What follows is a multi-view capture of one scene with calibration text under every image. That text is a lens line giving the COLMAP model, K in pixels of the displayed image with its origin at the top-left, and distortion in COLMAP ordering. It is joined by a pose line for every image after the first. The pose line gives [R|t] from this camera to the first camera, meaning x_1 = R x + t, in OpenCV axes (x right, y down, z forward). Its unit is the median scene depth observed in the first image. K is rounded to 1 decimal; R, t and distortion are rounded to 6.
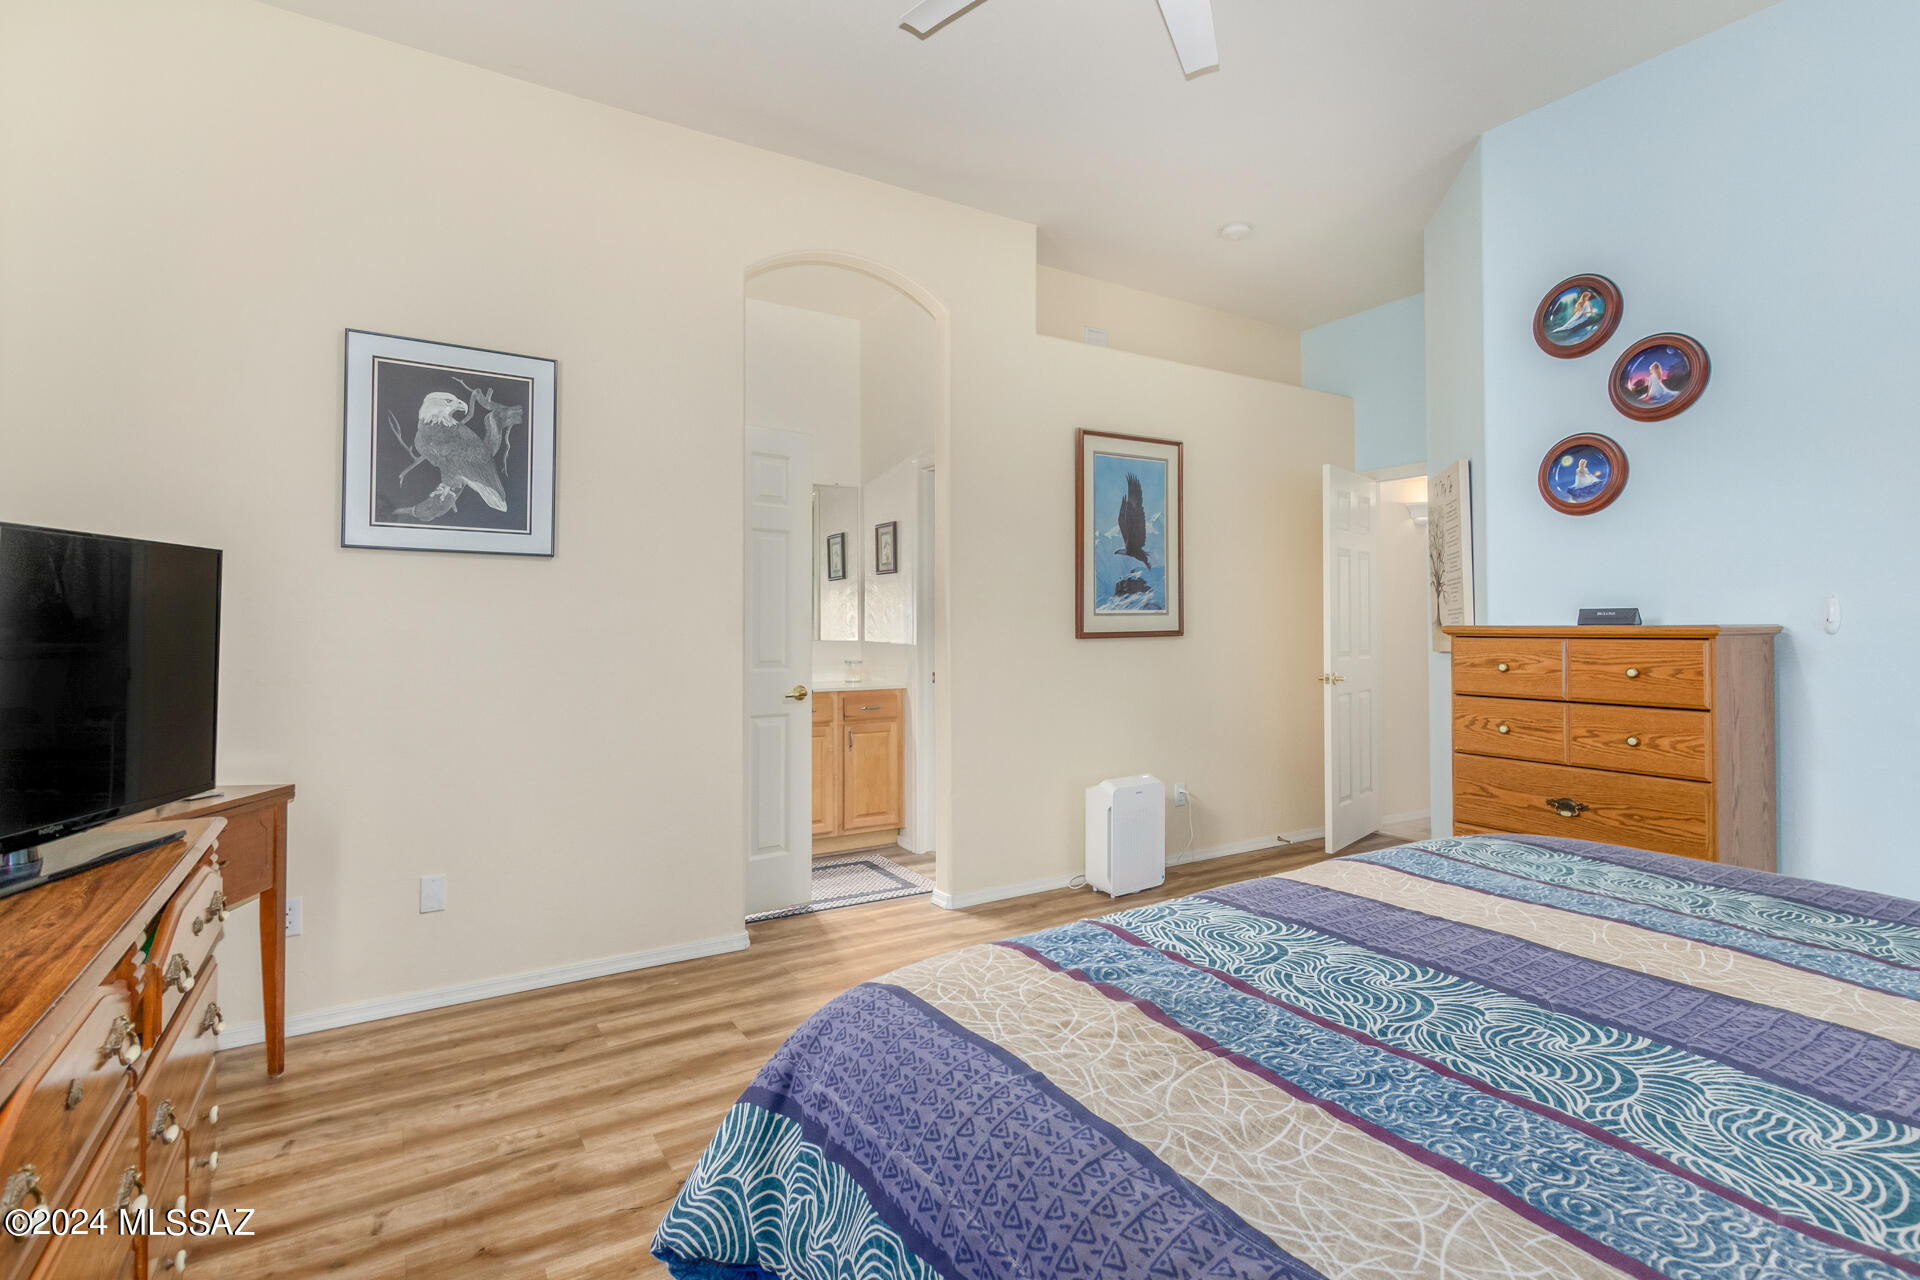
lens RADIAL K [[906.1, 0, 960.0], [0, 906.1, 640.0], [0, 0, 1]] dist [-0.000078, -0.001446]
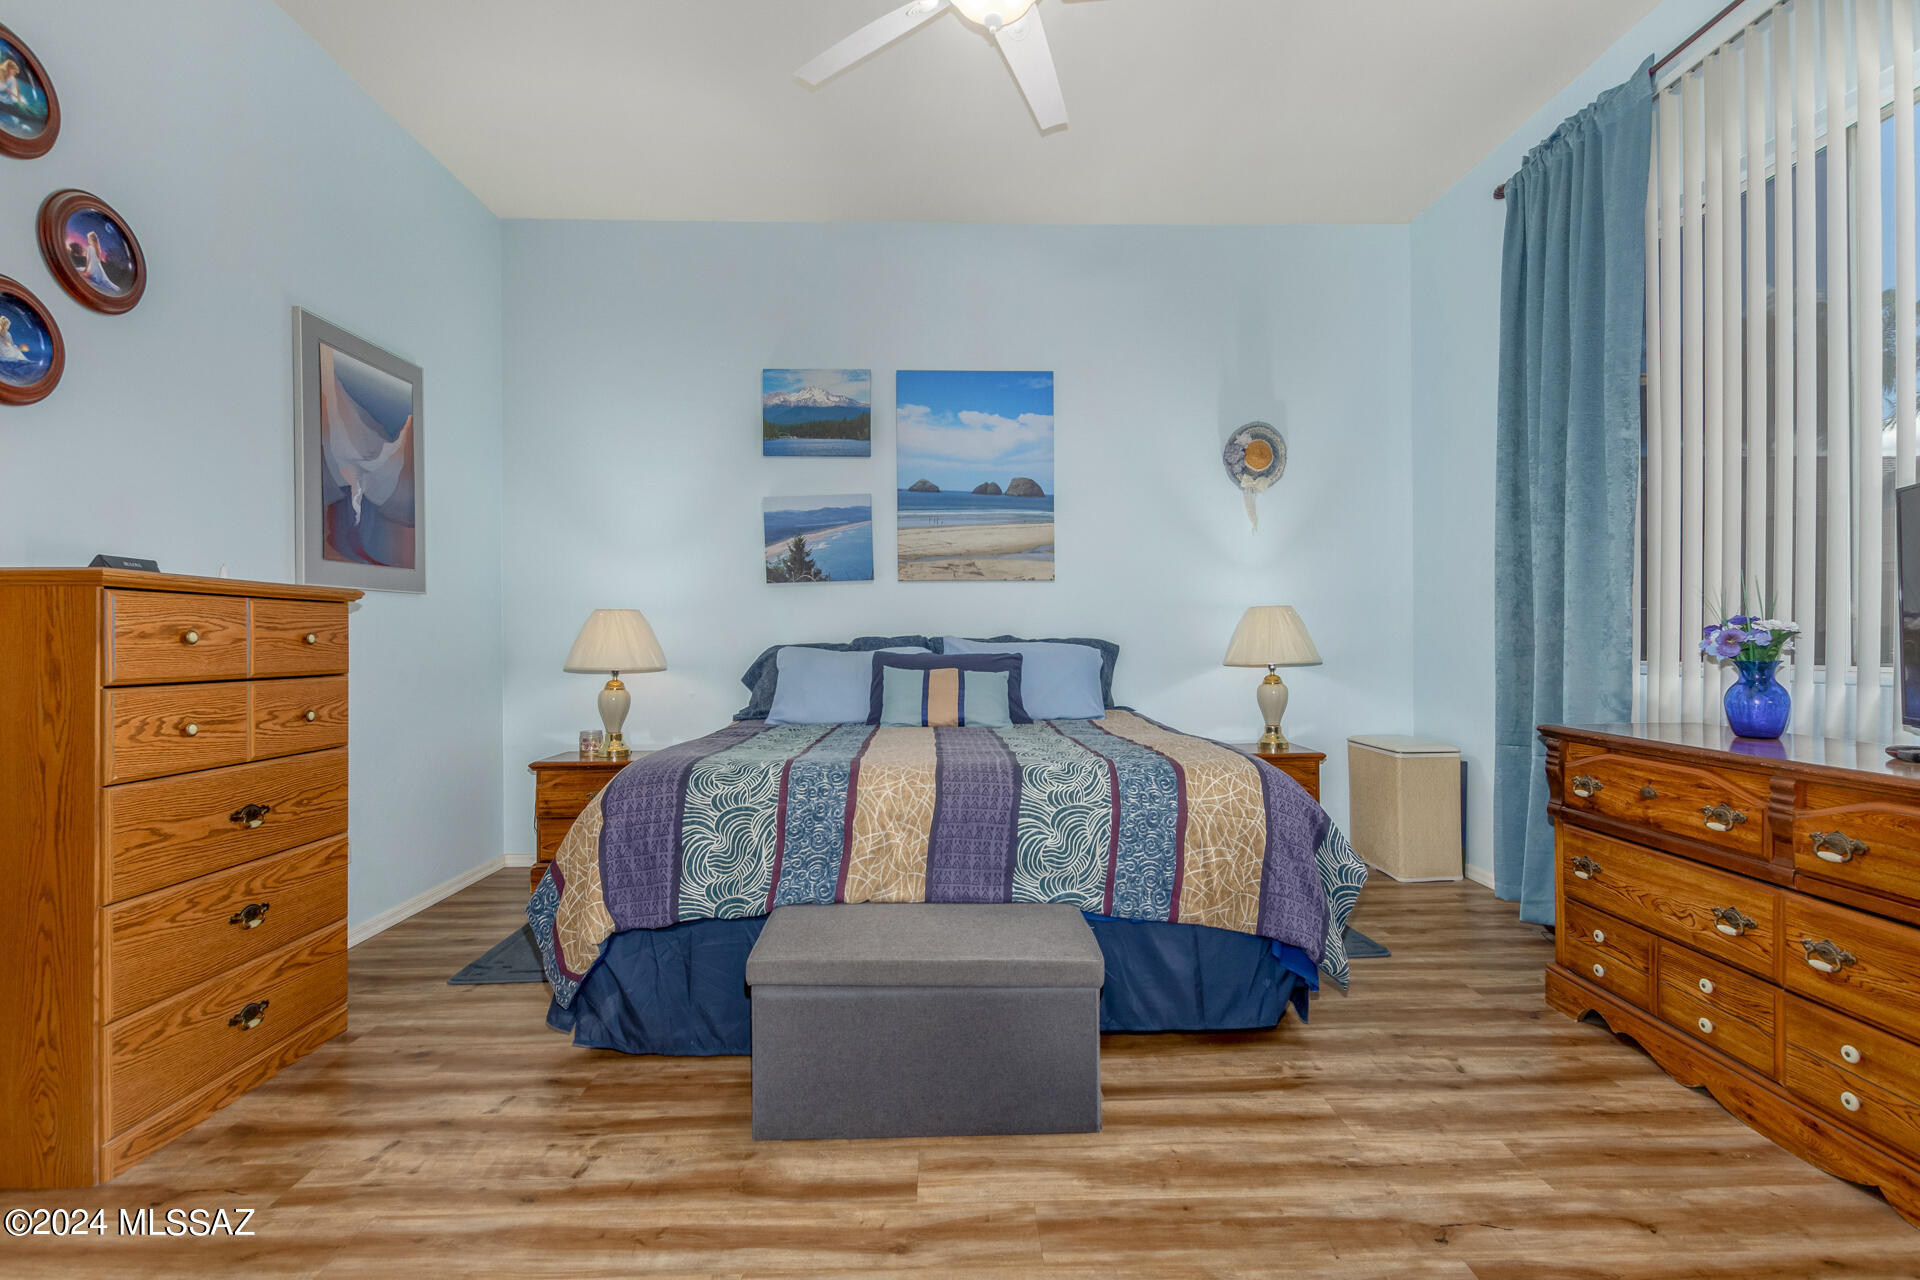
lens RADIAL K [[906.1, 0, 960.0], [0, 906.1, 640.0], [0, 0, 1]] dist [-0.000078, -0.001446]
pose [[-0.857070, 0.000937, 0.515199, -0.236891], [0.007686, 0.999910, 0.010968, 0.029343], [-0.515143, 0.013360, -0.857000, 1.291802]]
